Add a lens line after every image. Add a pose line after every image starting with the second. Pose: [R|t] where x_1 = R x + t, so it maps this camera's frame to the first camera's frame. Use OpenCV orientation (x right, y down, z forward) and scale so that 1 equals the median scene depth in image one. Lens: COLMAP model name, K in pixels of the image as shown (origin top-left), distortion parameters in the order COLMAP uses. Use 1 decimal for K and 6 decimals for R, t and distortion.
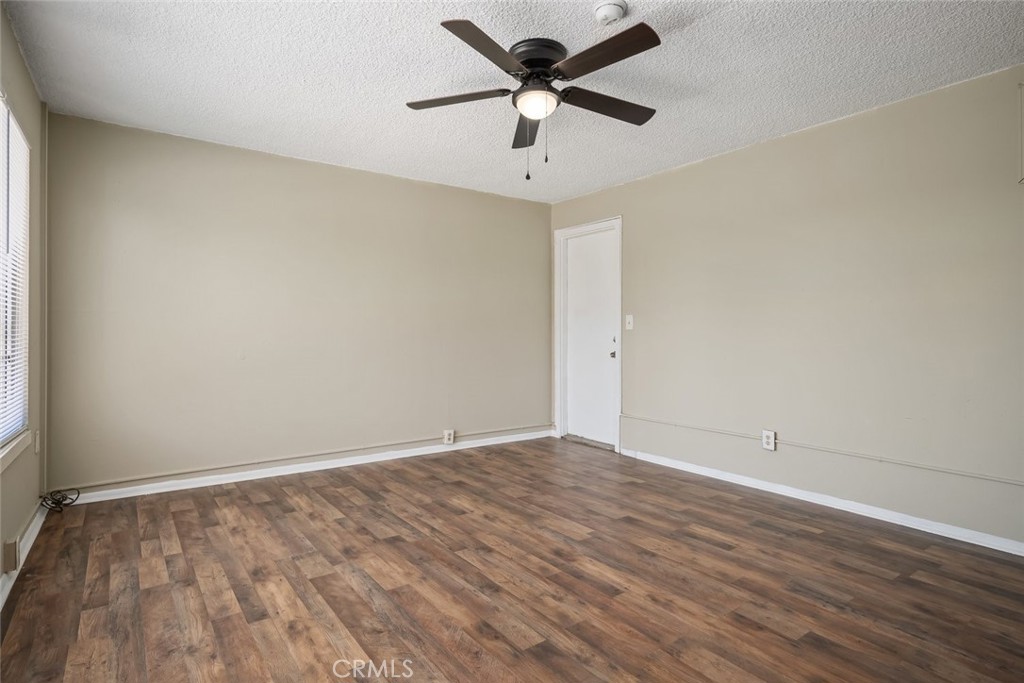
lens RADIAL K [[550.2, 0, 512.6], [0, 550.2, 336.1], [0, 0, 1]] dist [-0.001404, 0.000015]
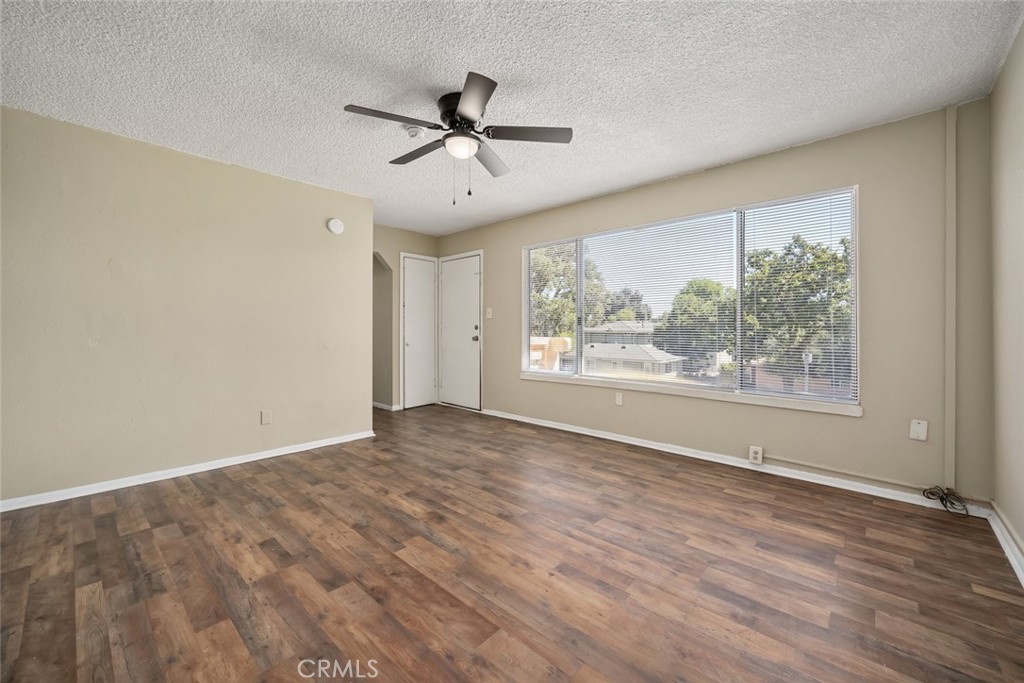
lens RADIAL K [[402.7, 0, 516.6], [0, 402.7, 333.9], [0, 0, 1]] dist [0.000307, 0.000039]
pose [[-0.980857, -0.002563, -0.194713, 0.093711], [-0.005187, 0.999902, 0.012969, -0.006781], [0.194660, 0.013731, -0.980775, 1.868593]]
